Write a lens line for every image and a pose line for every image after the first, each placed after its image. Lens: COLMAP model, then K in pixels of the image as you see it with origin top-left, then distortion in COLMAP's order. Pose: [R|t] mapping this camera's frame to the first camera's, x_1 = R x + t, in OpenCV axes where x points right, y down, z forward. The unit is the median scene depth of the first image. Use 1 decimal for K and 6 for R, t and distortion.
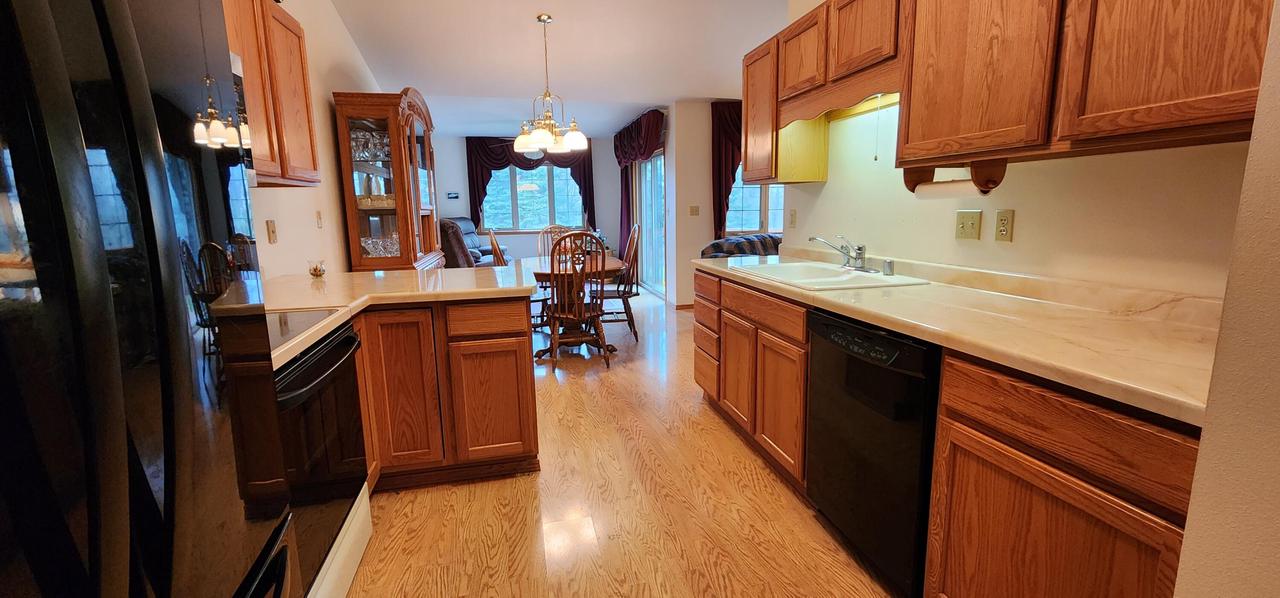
lens RADIAL K [[527.9, 0, 641.8], [0, 527.9, 297.8], [0, 0, 1]] dist [0.001821, 0.000285]
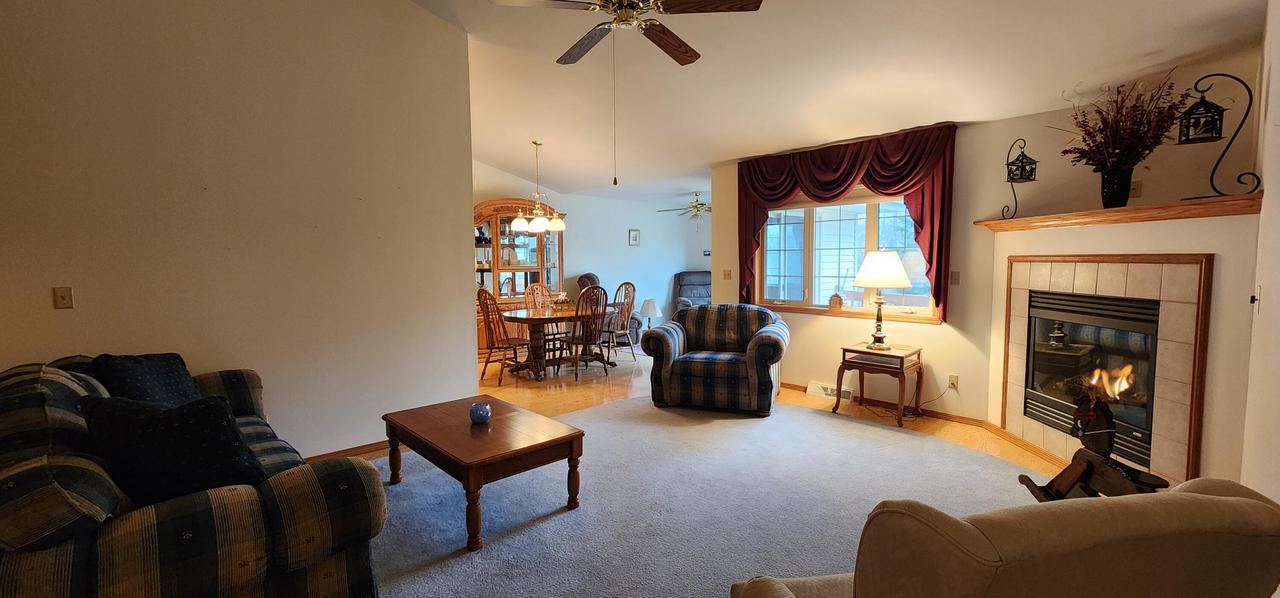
lens RADIAL K [[527.9, 0, 633.4], [0, 527.9, 299.7], [0, 0, 1]] dist [0.001821, 0.000285]
pose [[0.480379, 0.079224, -0.873475, 1.173405], [-0.146612, 0.989152, 0.009084, -0.141746], [0.864720, 0.123698, 0.486783, 0.531238]]
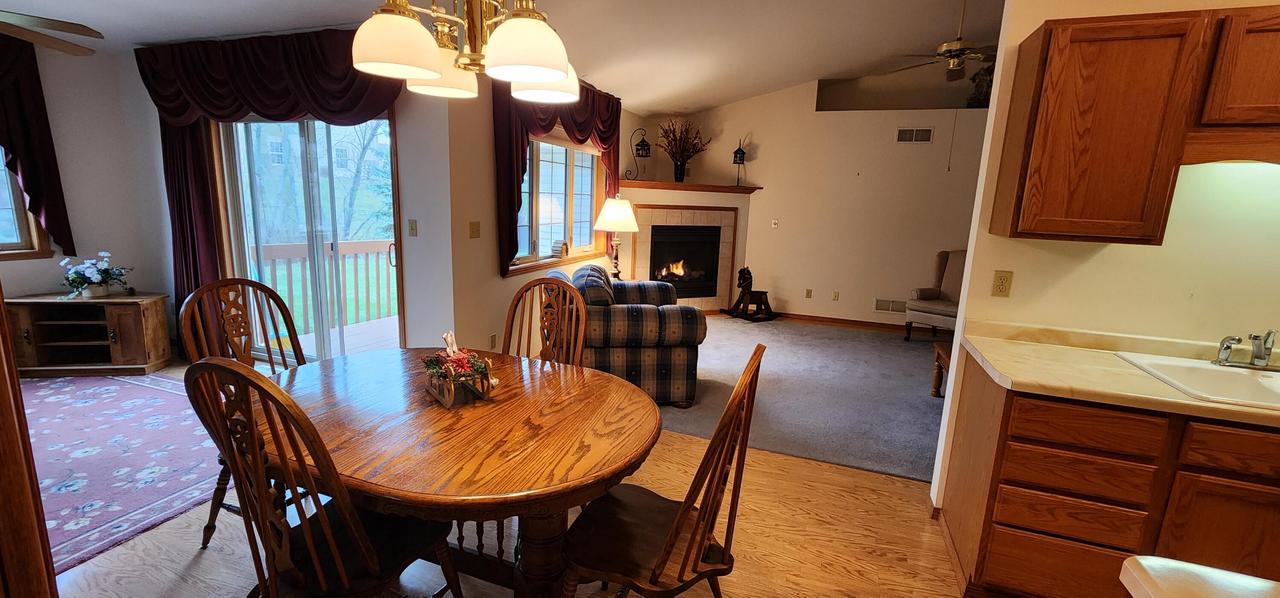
lens RADIAL K [[527.9, 0, 640.1], [0, 527.9, 298.4], [0, 0, 1]] dist [0.001821, 0.000285]
pose [[0.554760, -0.118128, 0.823582, -0.390147], [0.092132, 0.992504, 0.080297, -0.163917], [-0.826894, 0.031333, 0.561485, 0.715964]]
